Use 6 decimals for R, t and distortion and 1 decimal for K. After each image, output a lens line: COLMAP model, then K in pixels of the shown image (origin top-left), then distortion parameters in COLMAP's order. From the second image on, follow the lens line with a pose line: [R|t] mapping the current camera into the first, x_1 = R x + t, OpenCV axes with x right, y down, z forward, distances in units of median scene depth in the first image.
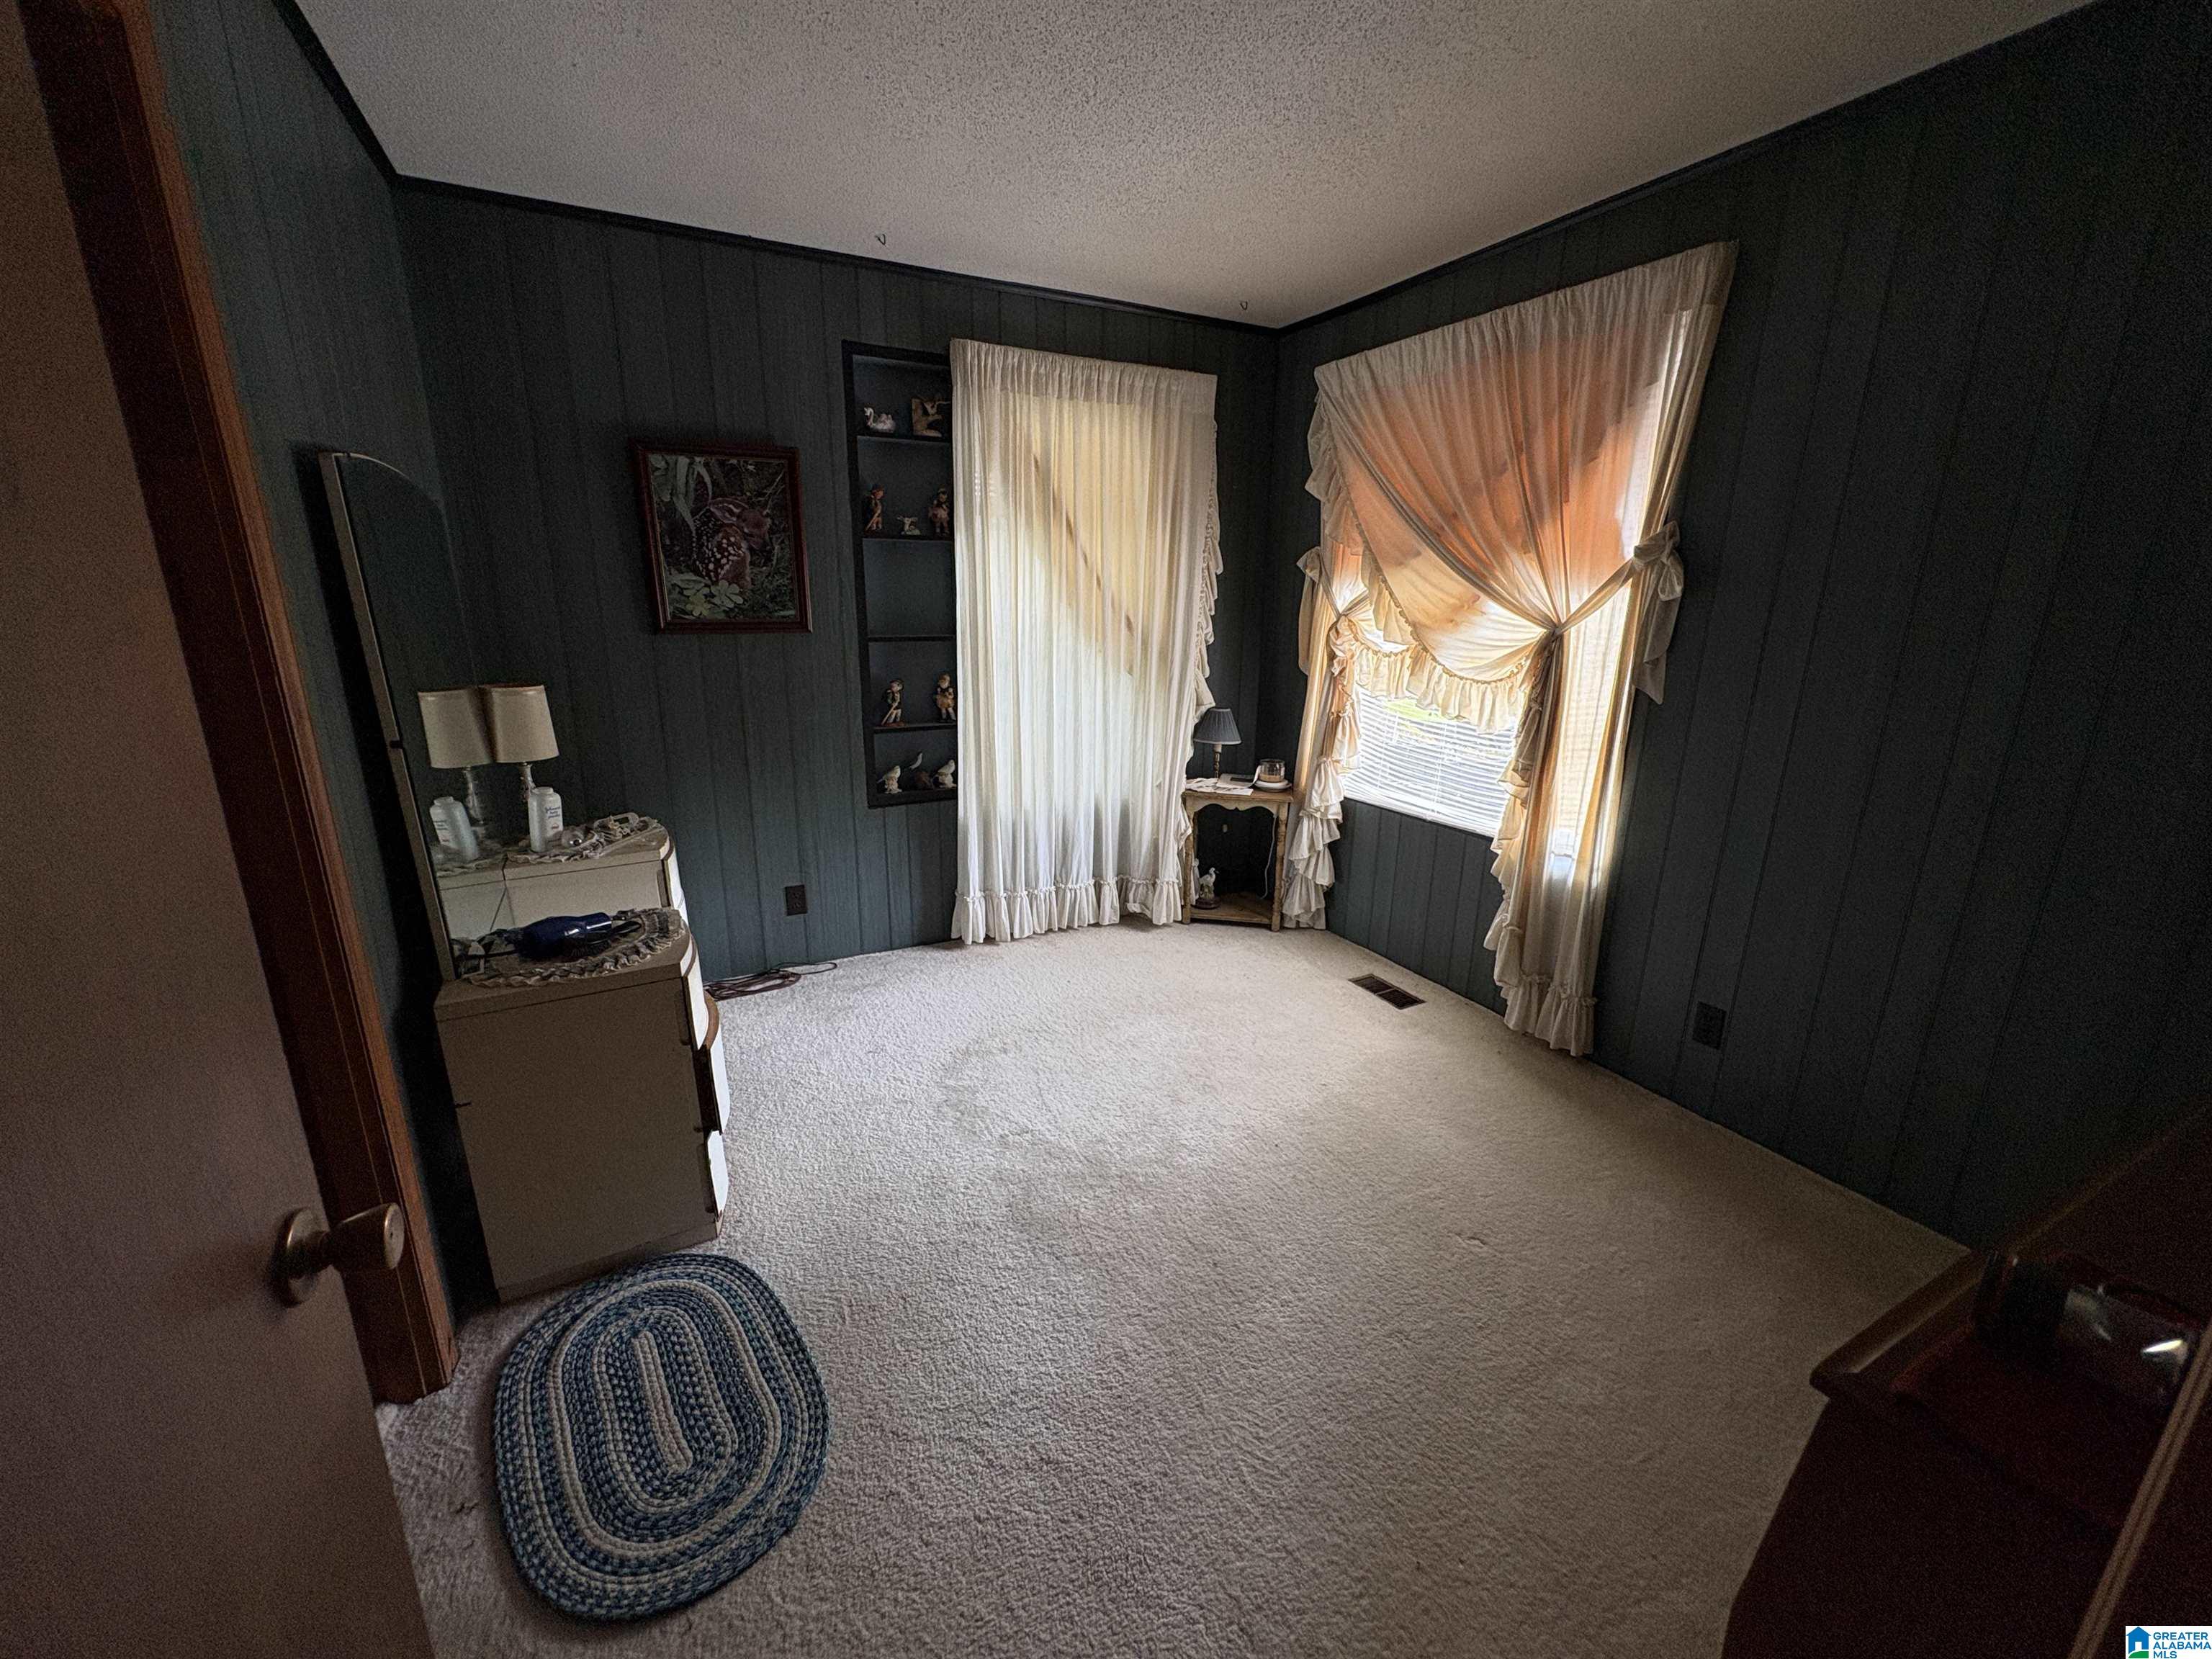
lens RADIAL K [[882.7, 0, 1109.6], [0, 882.7, 834.5], [0, 0, 1]] dist [0.001115, 0.000457]
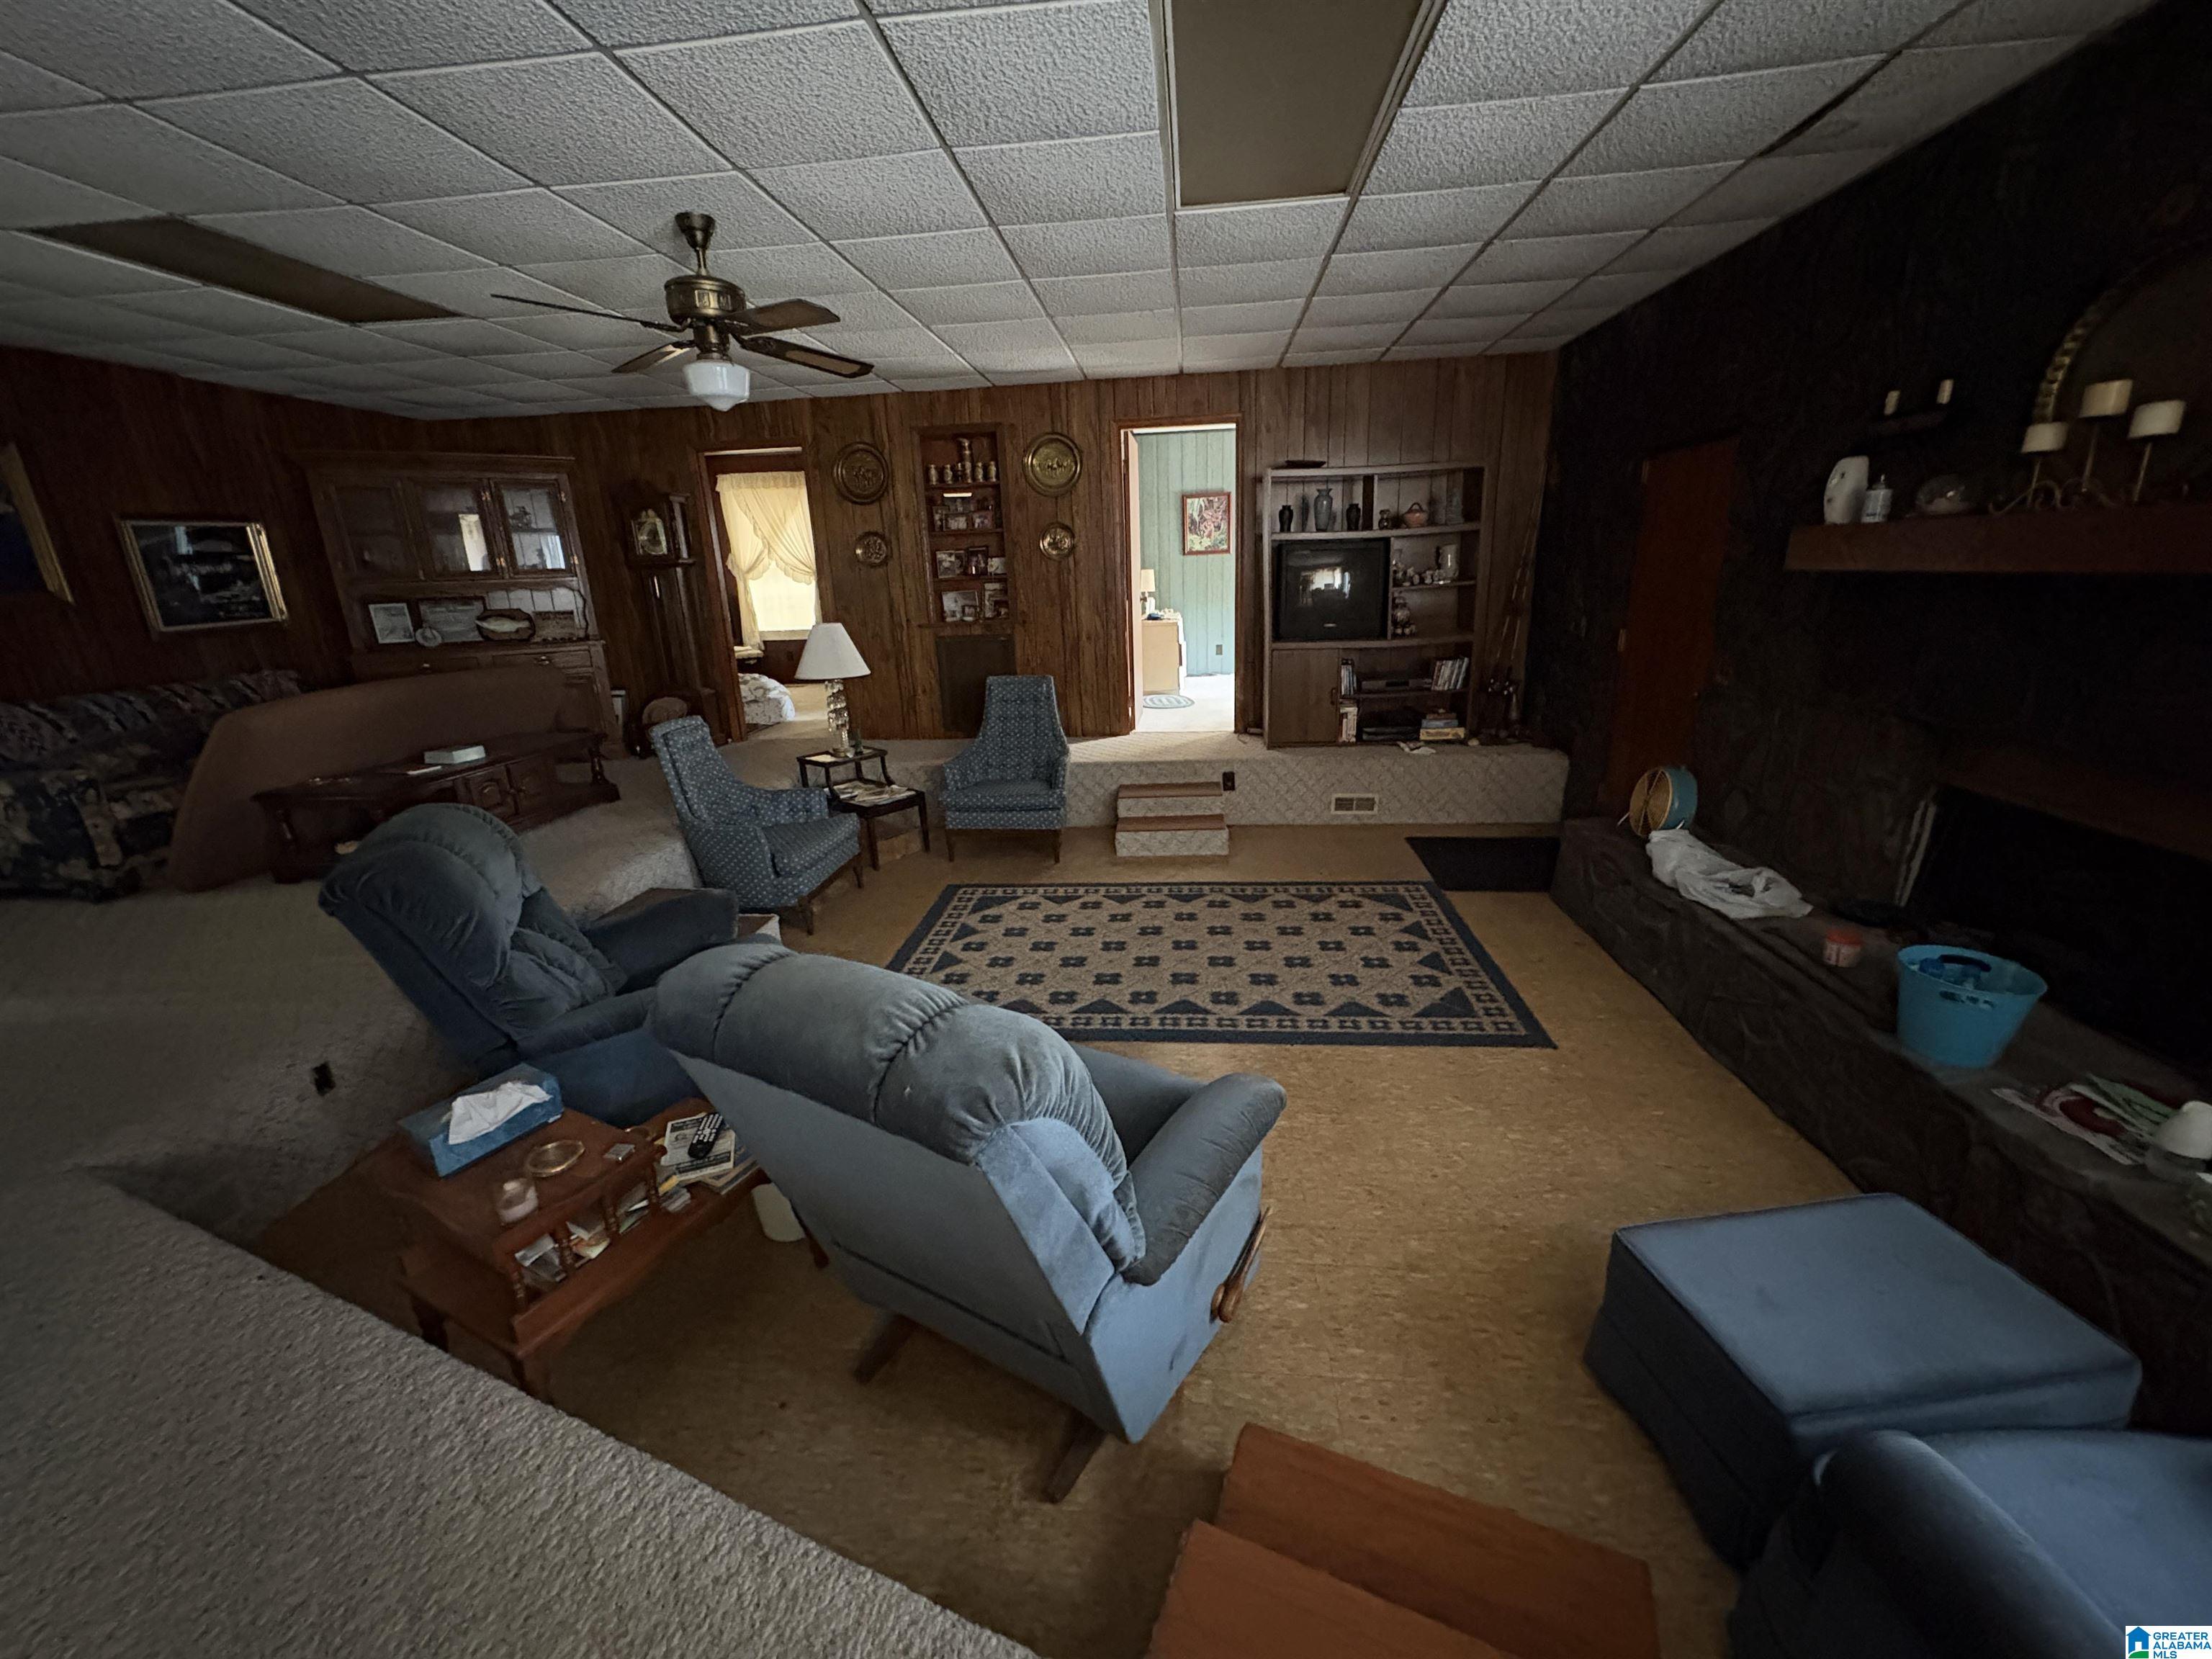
lens RADIAL K [[882.7, 0, 1102.5], [0, 882.7, 833.8], [0, 0, 1]] dist [0.001115, 0.000457]
pose [[0.841583, 0.115517, -0.527631, 0.916839], [-0.094624, 0.993287, 0.066538, 0.519568], [0.531775, -0.006070, 0.846864, -1.648360]]
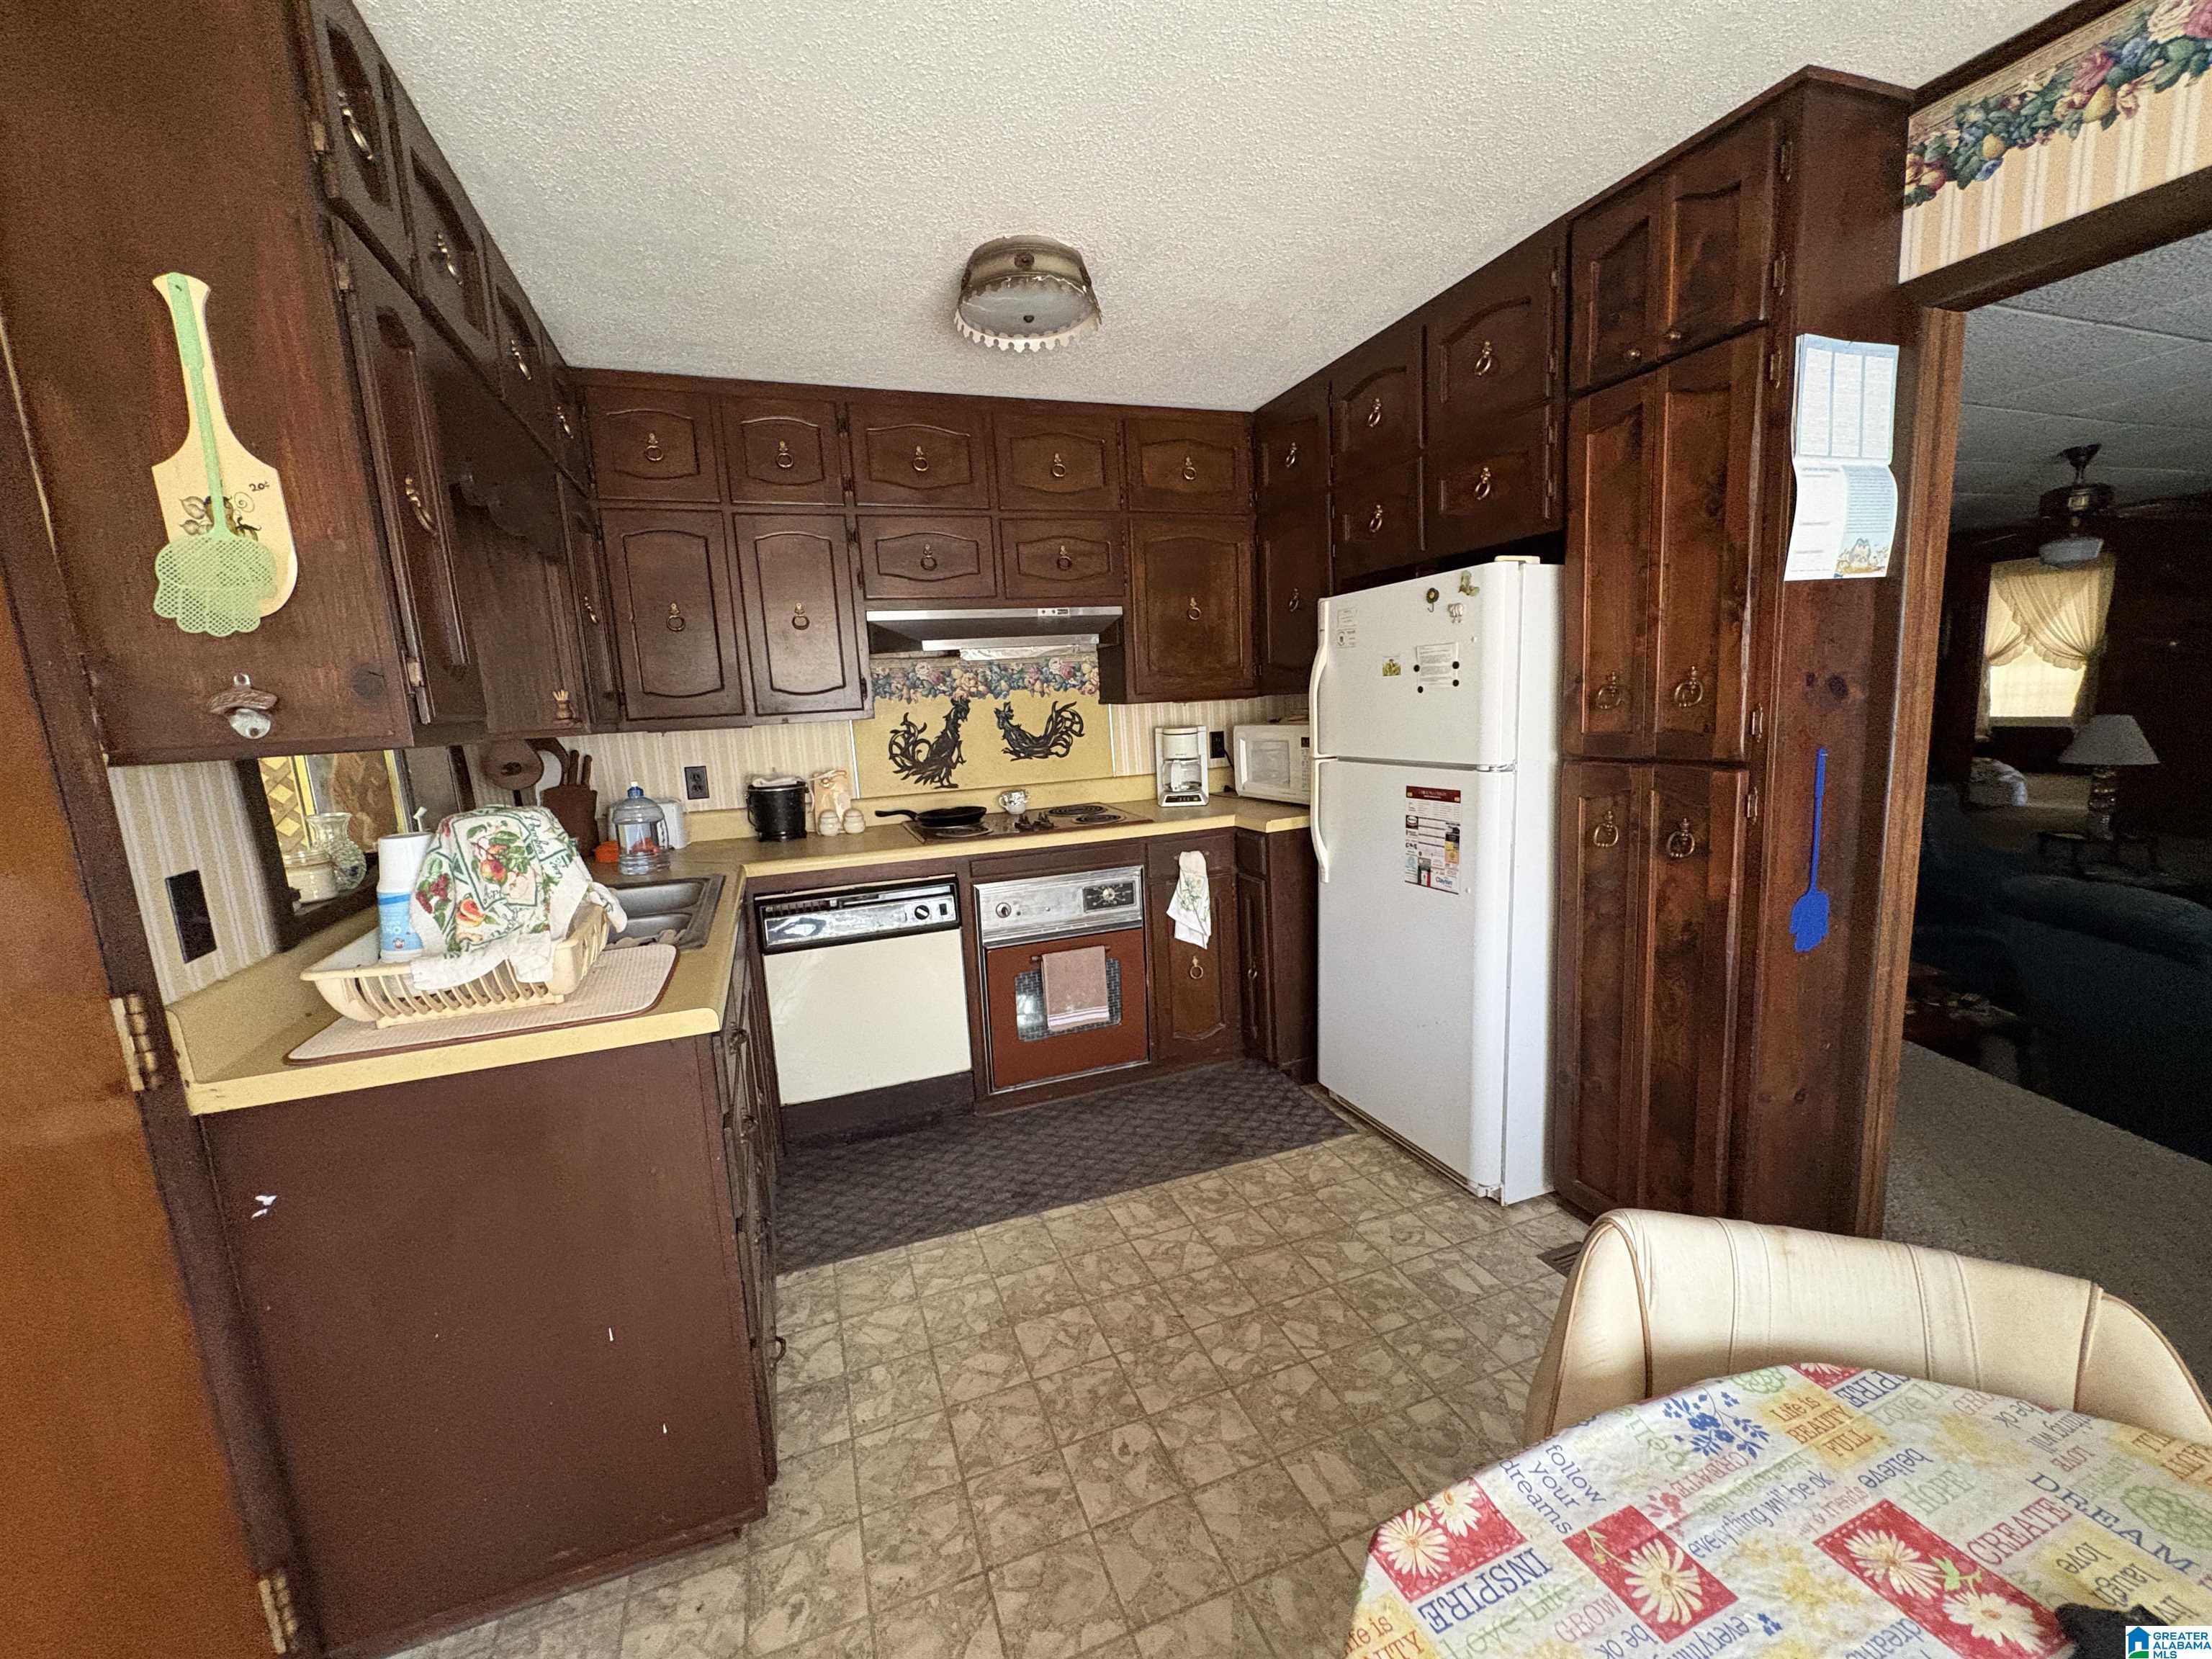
lens RADIAL K [[882.7, 0, 1114.7], [0, 882.7, 832.4], [0, 0, 1]] dist [0.001115, 0.000457]
pose [[-0.106675, 0.146667, -0.983417, 1.560729], [-0.205930, 0.964356, 0.166162, 0.631205], [0.972735, 0.220240, -0.072669, -2.286630]]
